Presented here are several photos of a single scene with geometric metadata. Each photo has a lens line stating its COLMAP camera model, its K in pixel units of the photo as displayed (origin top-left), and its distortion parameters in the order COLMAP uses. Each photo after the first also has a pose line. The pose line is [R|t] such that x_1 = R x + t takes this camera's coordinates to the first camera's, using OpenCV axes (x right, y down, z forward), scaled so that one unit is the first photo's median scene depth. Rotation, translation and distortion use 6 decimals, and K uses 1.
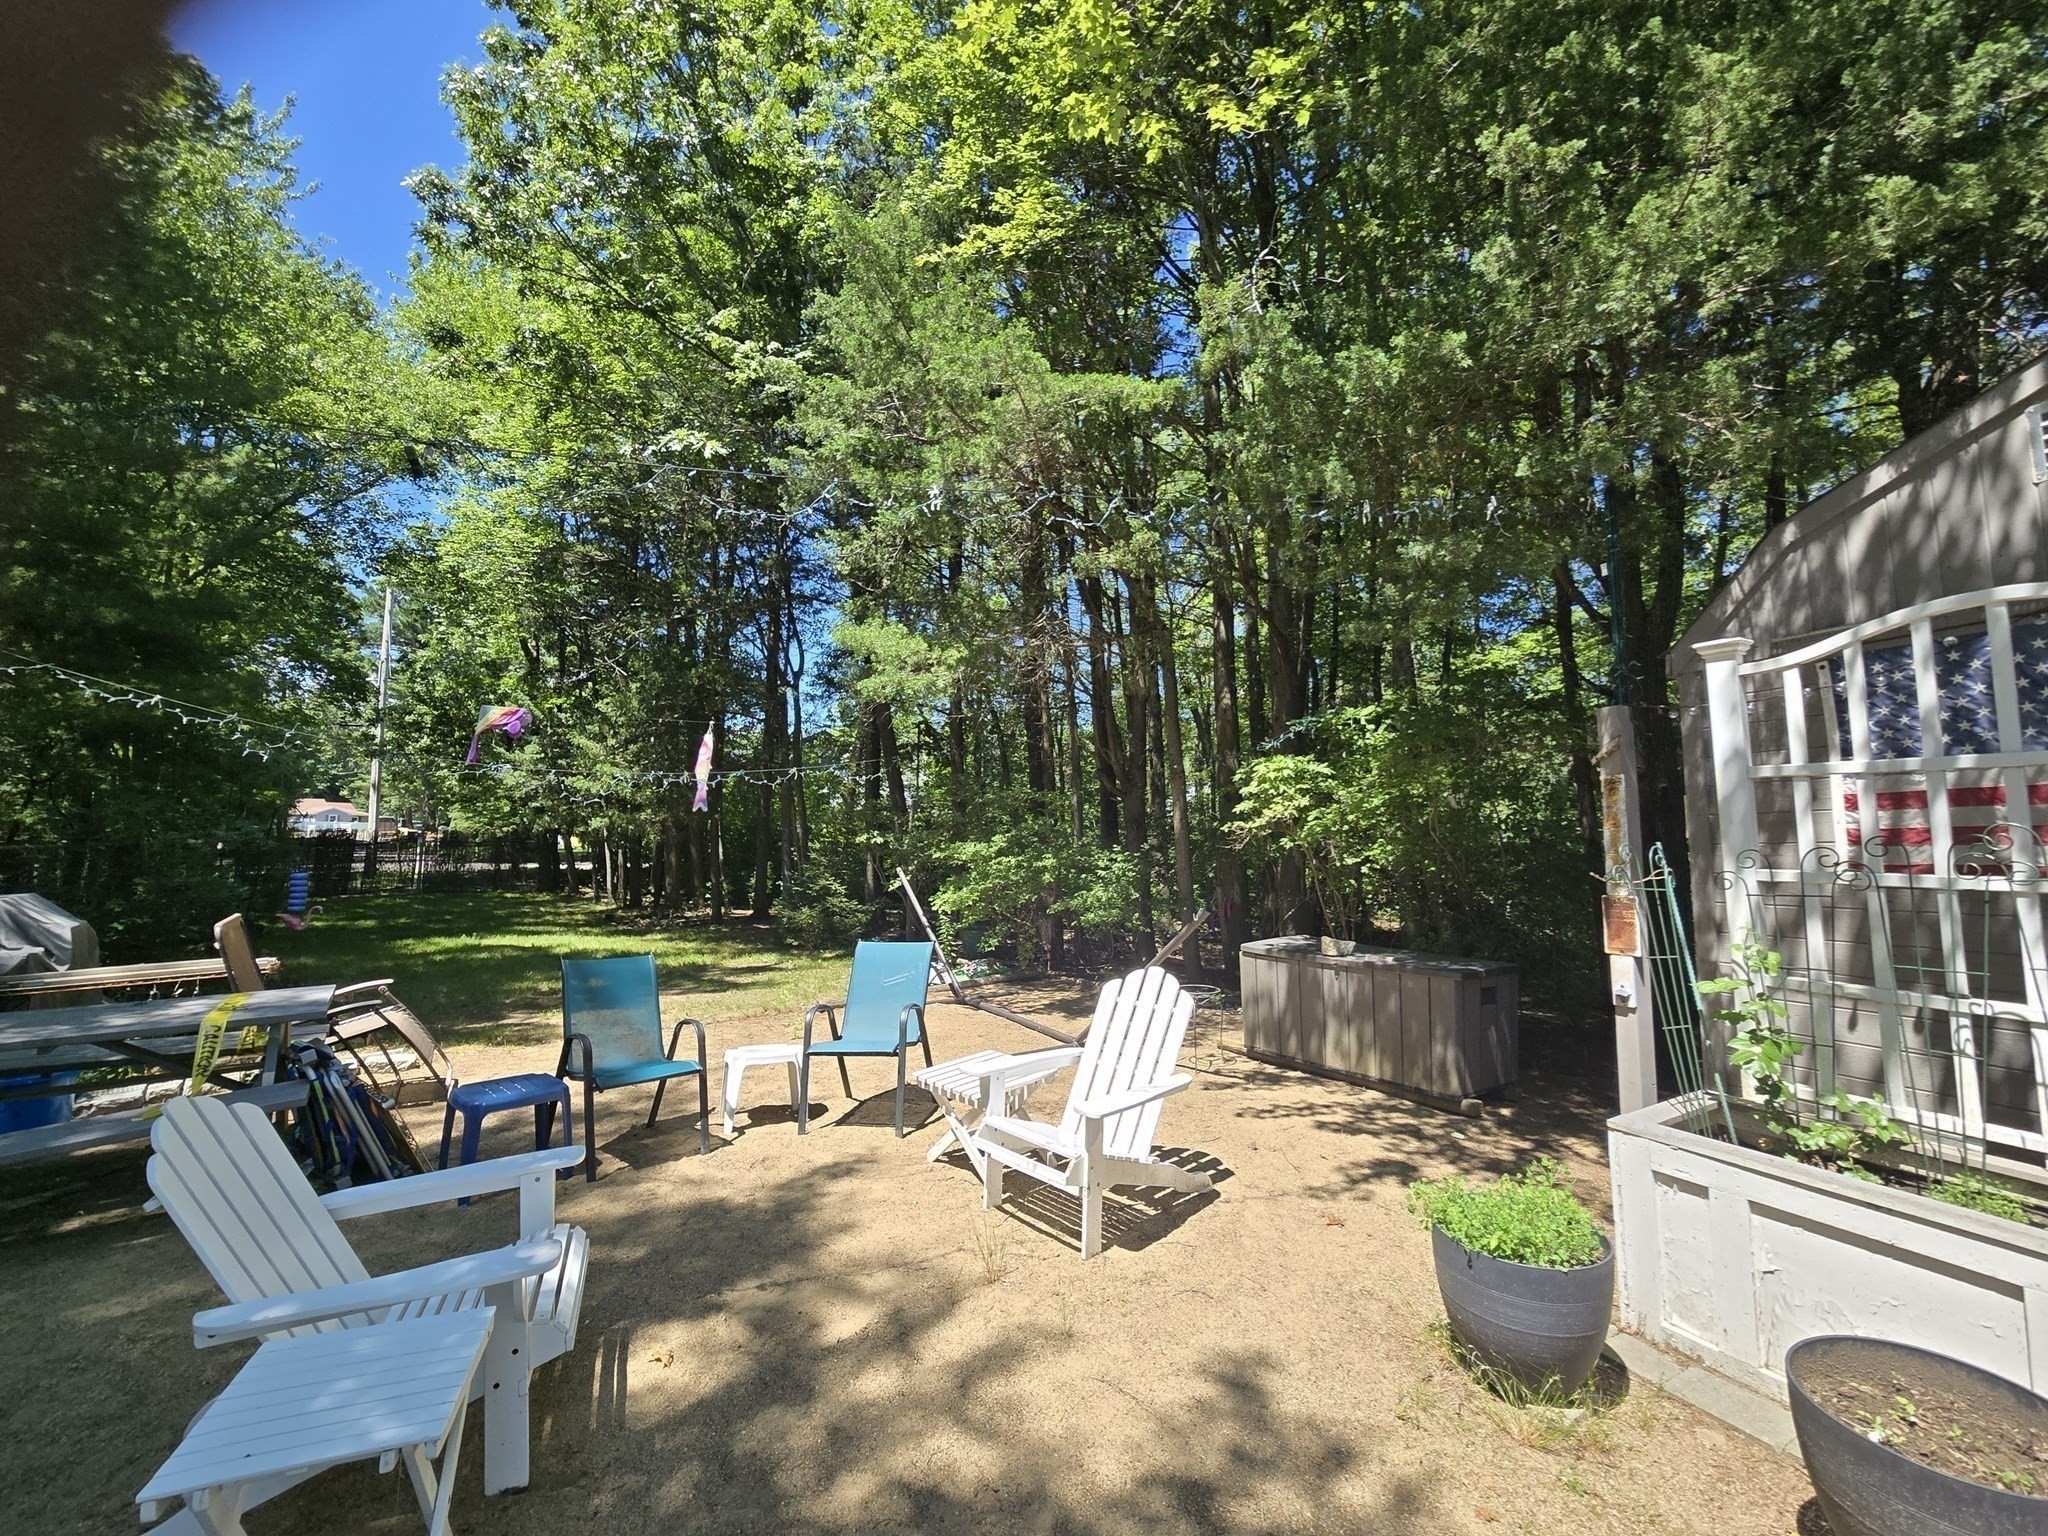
lens RADIAL K [[845.3, 0, 1022.1], [0, 845.3, 776.6], [0, 0, 1]] dist [0.001143, -0.000256]
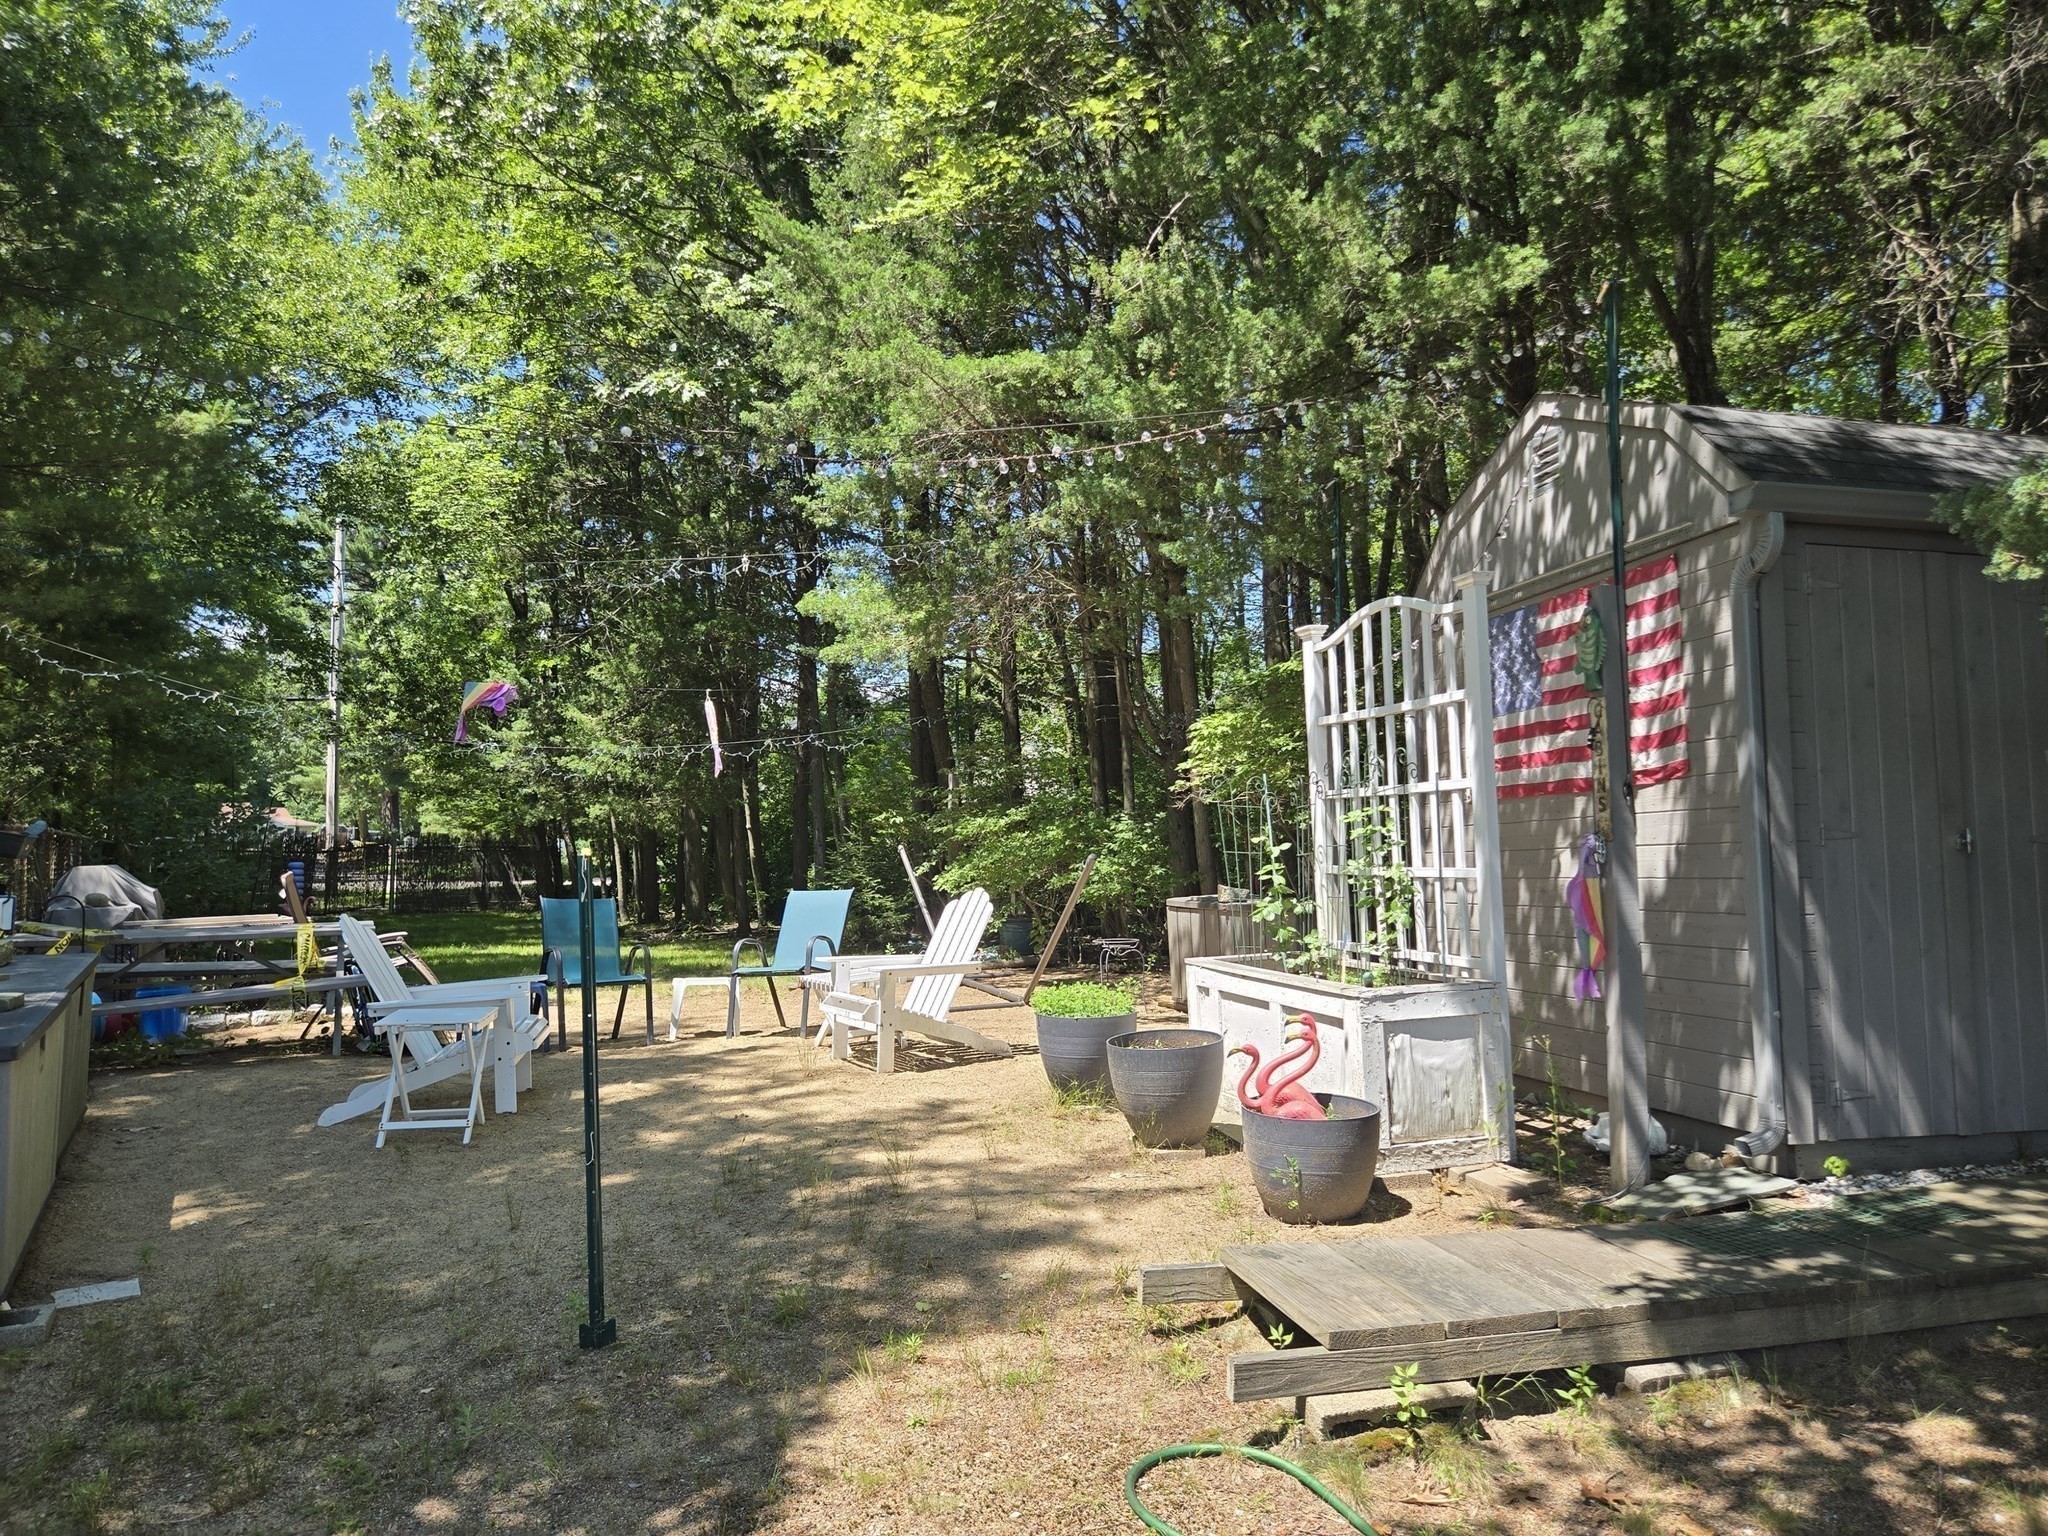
lens RADIAL K [[1320.9, 0, 1028.6], [0, 1320.9, 761.7], [0, 0, 1]] dist [0.042305, -0.001094]
pose [[0.986164, -0.026434, -0.163651, 0.144937], [0.028509, 0.999540, 0.010343, 0.004781], [0.163303, -0.014865, 0.986464, -0.239899]]
